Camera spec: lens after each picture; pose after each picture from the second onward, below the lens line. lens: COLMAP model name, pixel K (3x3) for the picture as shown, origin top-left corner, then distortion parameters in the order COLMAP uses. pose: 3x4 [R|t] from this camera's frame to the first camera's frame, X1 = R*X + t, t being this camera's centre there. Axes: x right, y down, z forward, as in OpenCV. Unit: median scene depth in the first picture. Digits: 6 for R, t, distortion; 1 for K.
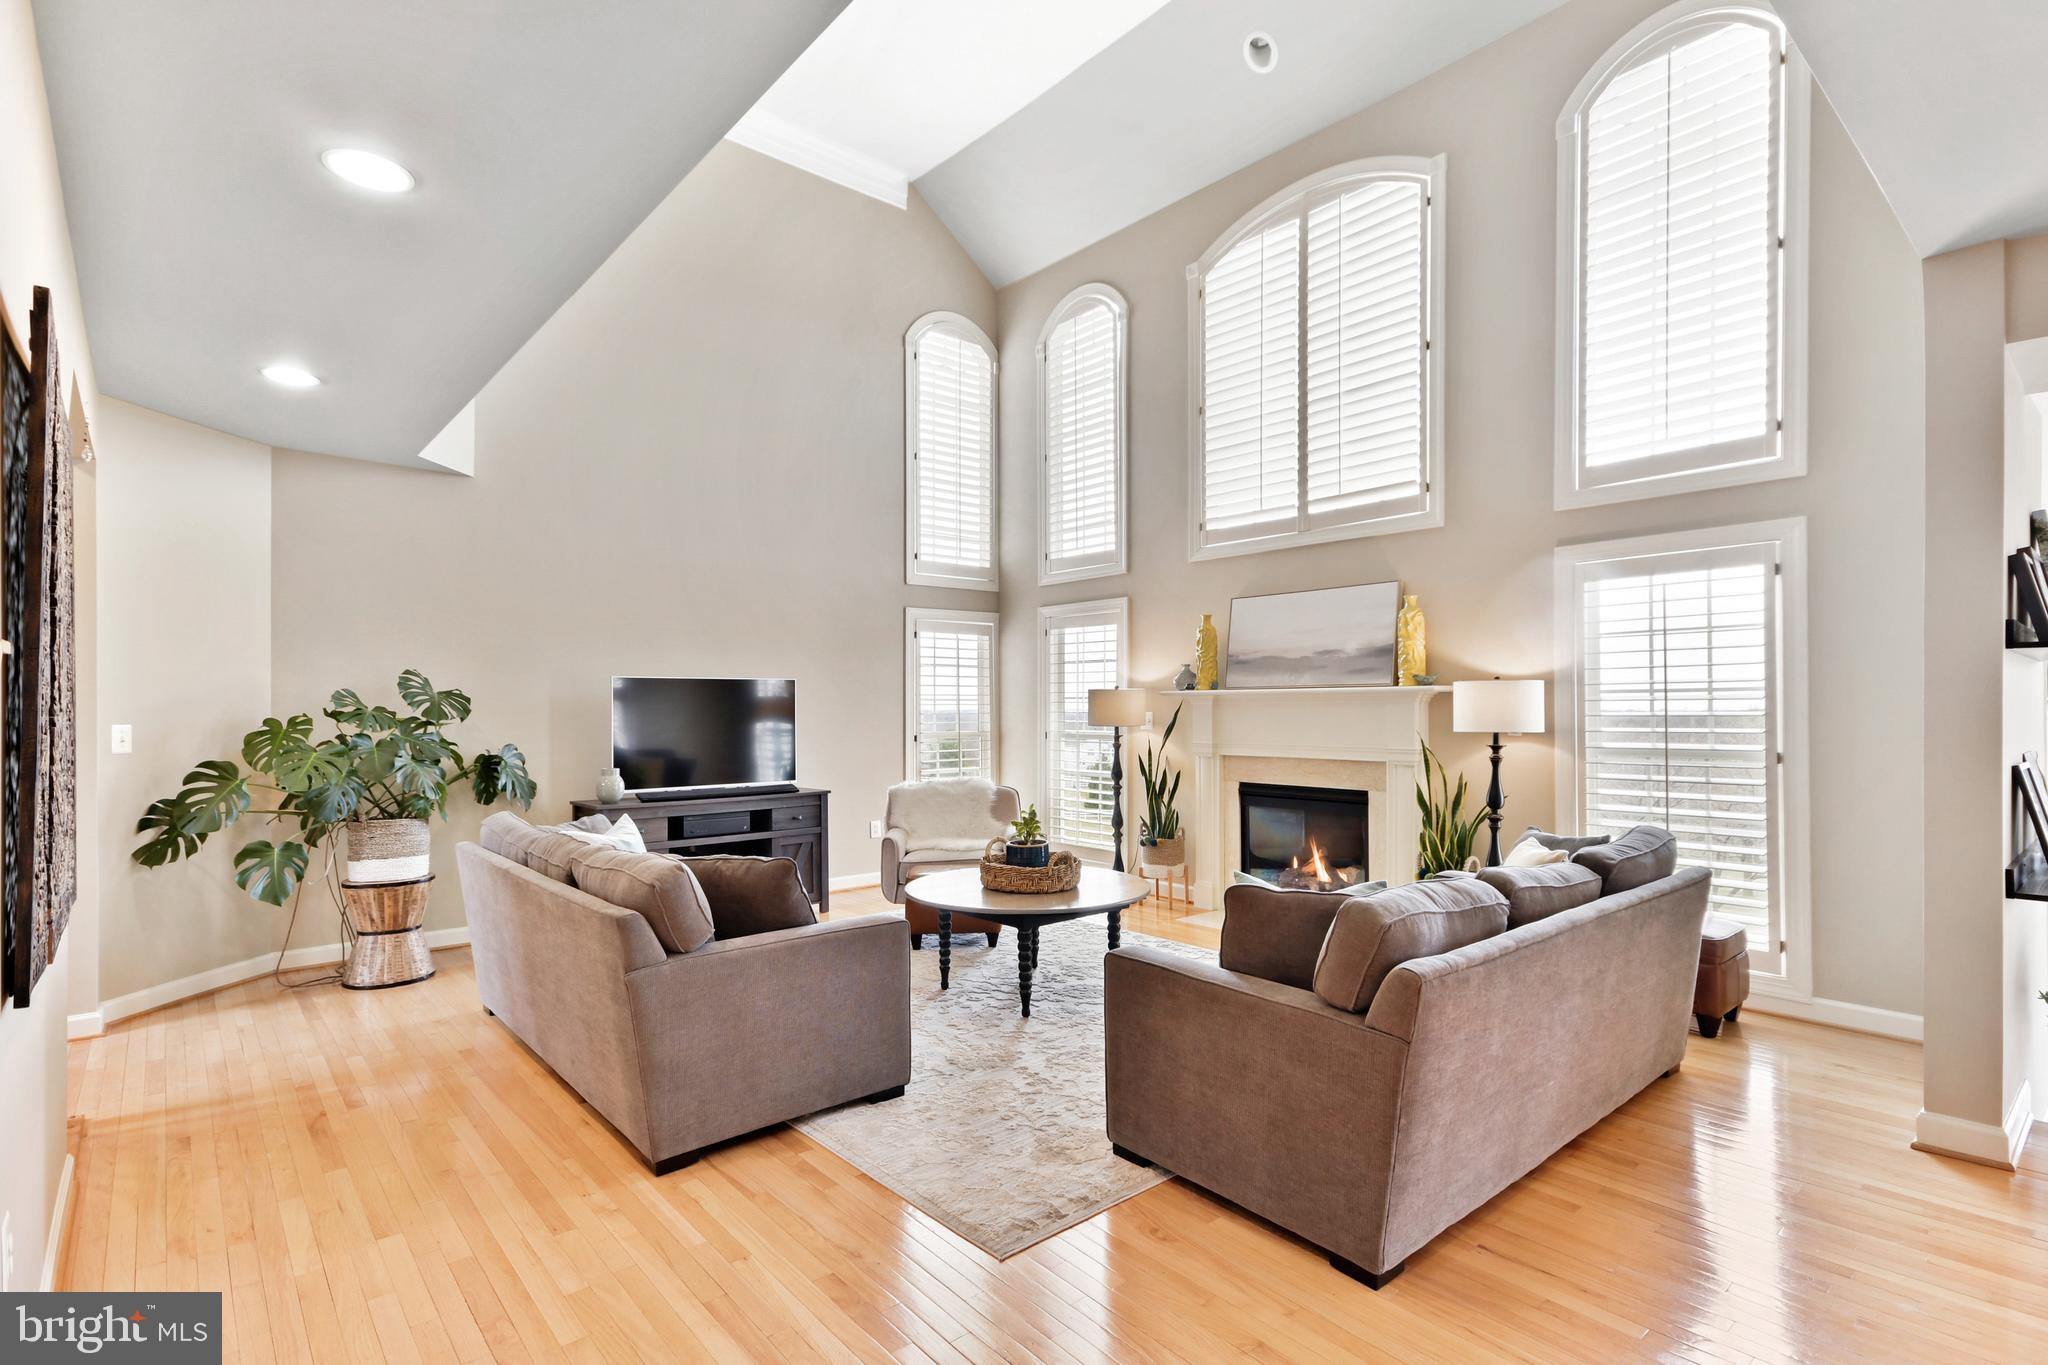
lens RADIAL K [[990.5, 0, 1016.7], [0, 990.5, 692.8], [0, 0, 1]] dist [0.003668, 0.000218]
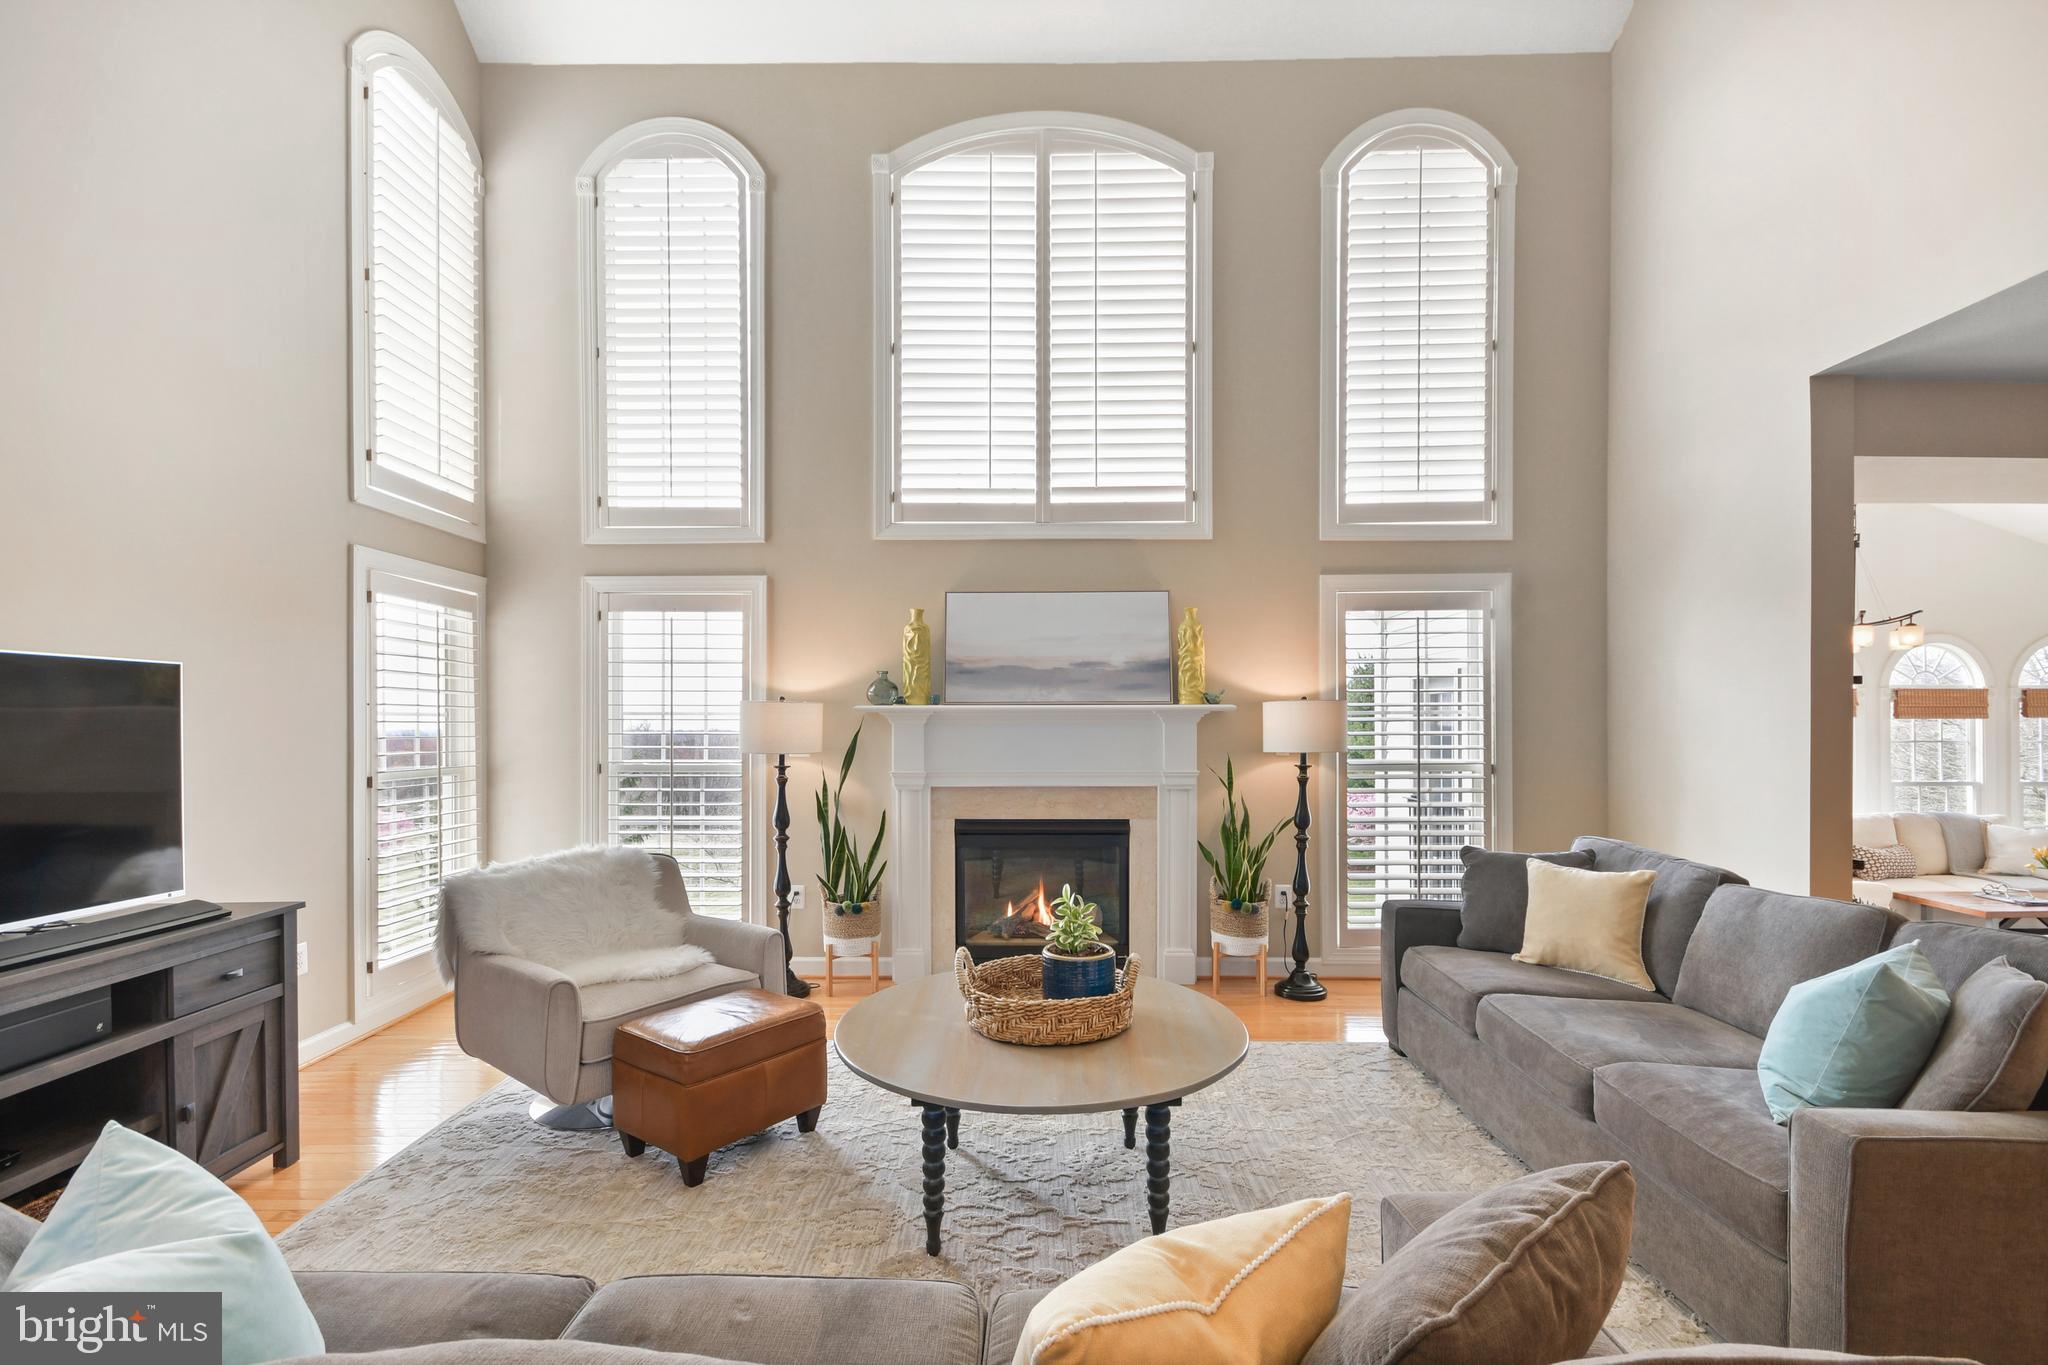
lens RADIAL K [[909.5, 0, 1028.2], [0, 909.5, 723.8], [0, 0, 1]] dist [0.001262, 0.001186]
pose [[0.652342, 0.005970, 0.757902, -0.305274], [-0.011053, 0.999938, 0.001637, 0.009978], [-0.757844, -0.009445, 0.652367, 0.478690]]
